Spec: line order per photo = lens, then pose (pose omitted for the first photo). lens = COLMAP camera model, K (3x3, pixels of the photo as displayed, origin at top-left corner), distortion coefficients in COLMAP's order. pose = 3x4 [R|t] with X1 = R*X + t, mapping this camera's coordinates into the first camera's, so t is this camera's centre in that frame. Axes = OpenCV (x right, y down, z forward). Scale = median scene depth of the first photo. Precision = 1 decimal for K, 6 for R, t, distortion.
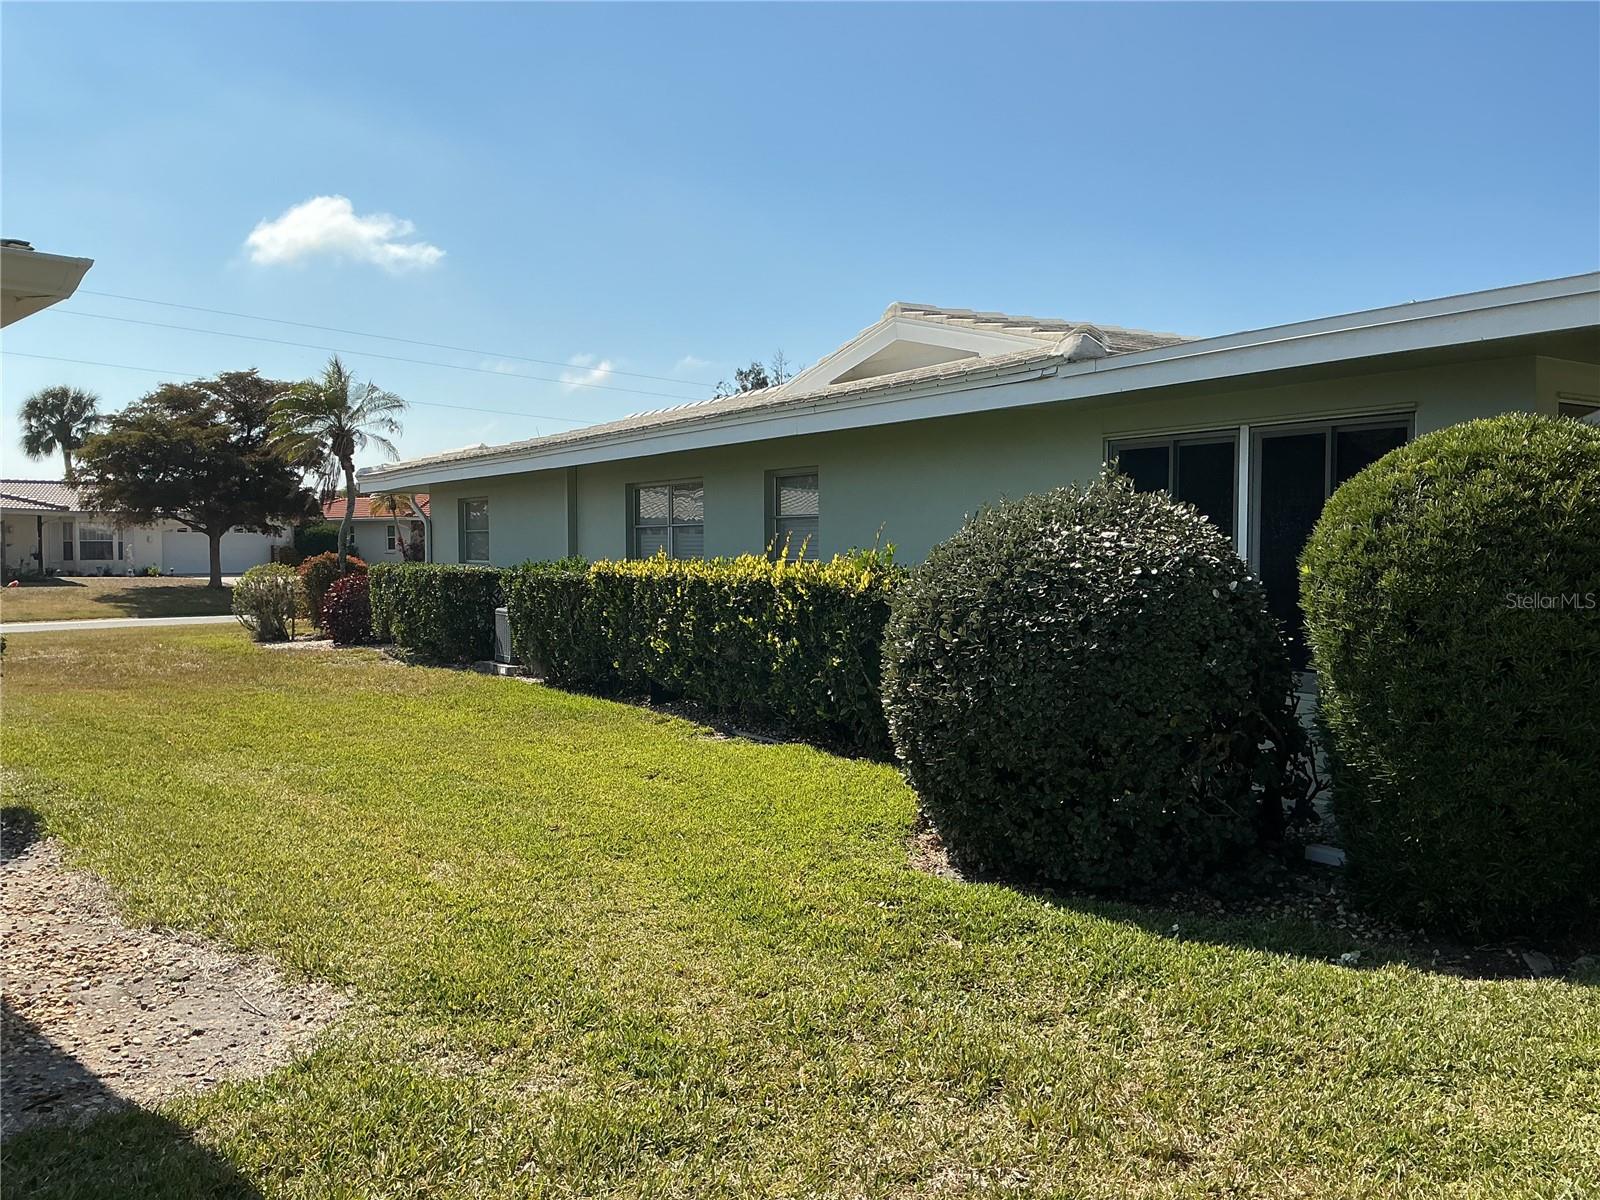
lens RADIAL K [[1316.1, 0, 800.8], [0, 1316.1, 600.7], [0, 0, 1]] dist [-0.003600, -0.014696]
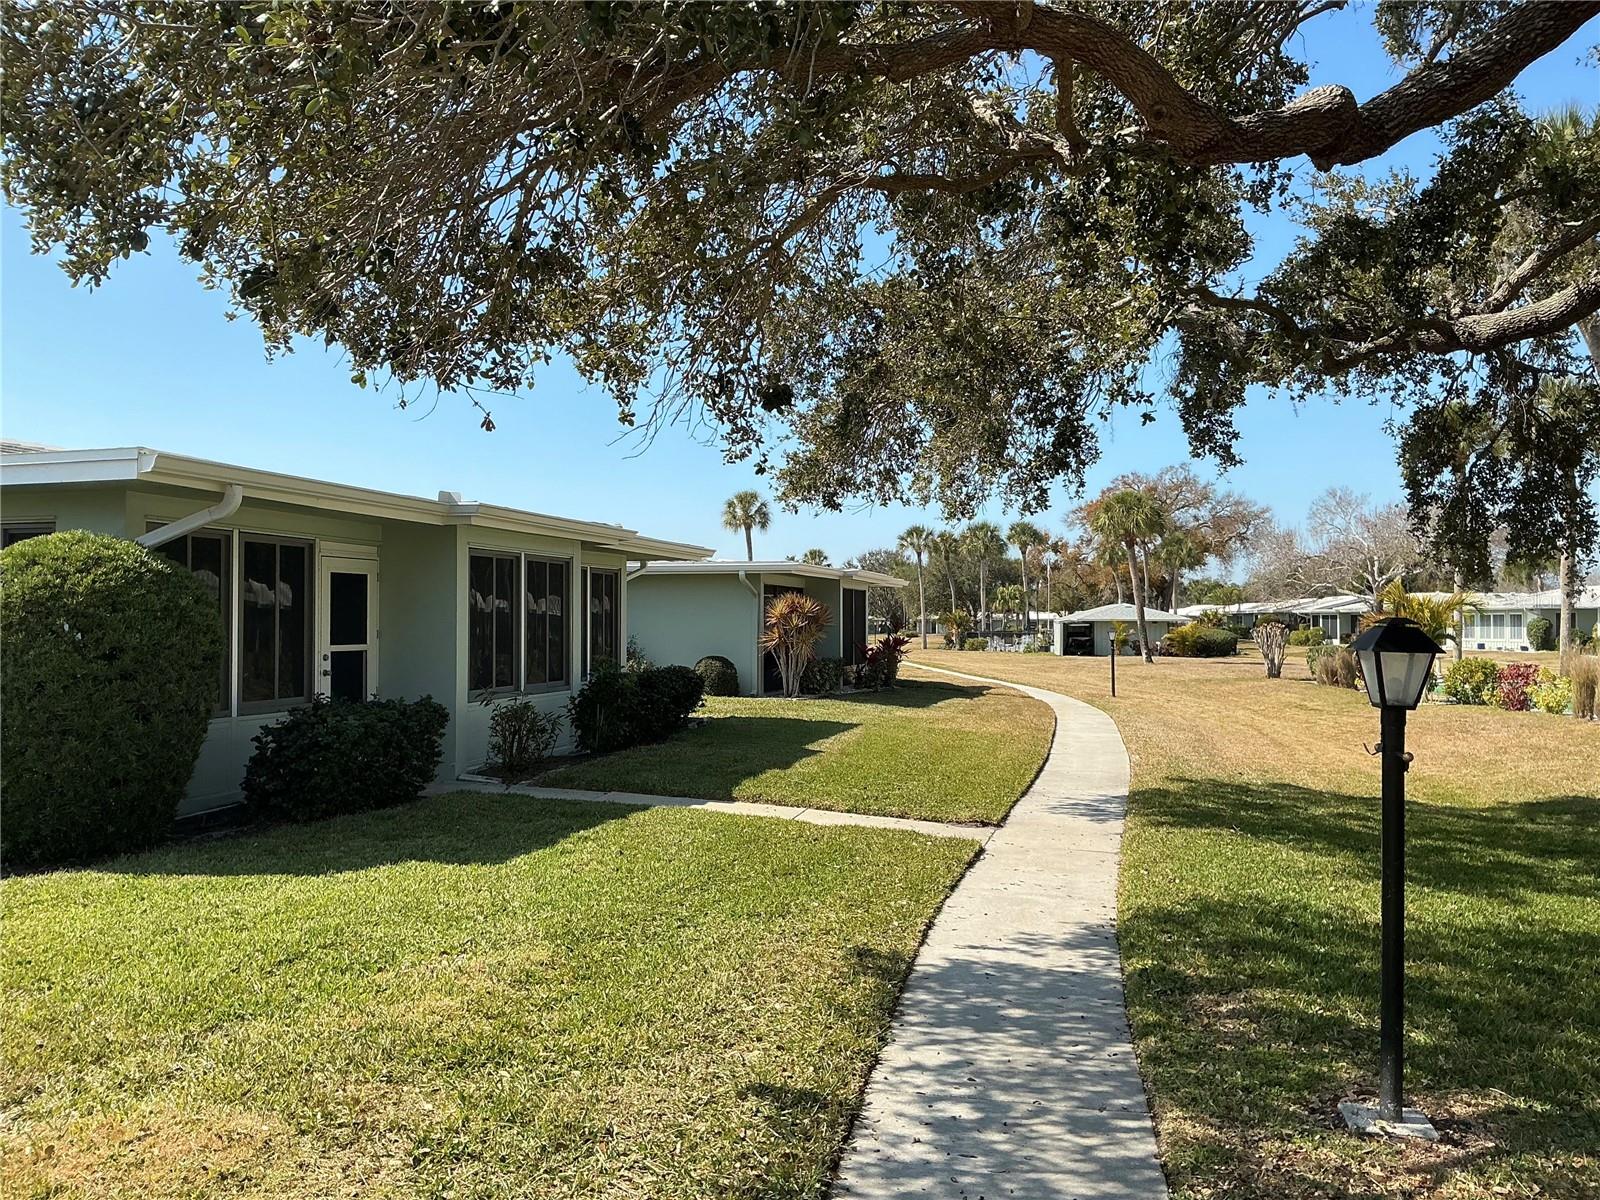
lens RADIAL K [[1316.1, 0, 797.2], [0, 1316.1, 600.9], [0, 0, 1]] dist [-0.003600, -0.014696]
pose [[0.731471, 0.011266, 0.681780, 0.110932], [0.028001, 0.998524, -0.046543, 0.045393], [-0.681298, 0.053135, 0.730075, -0.827745]]
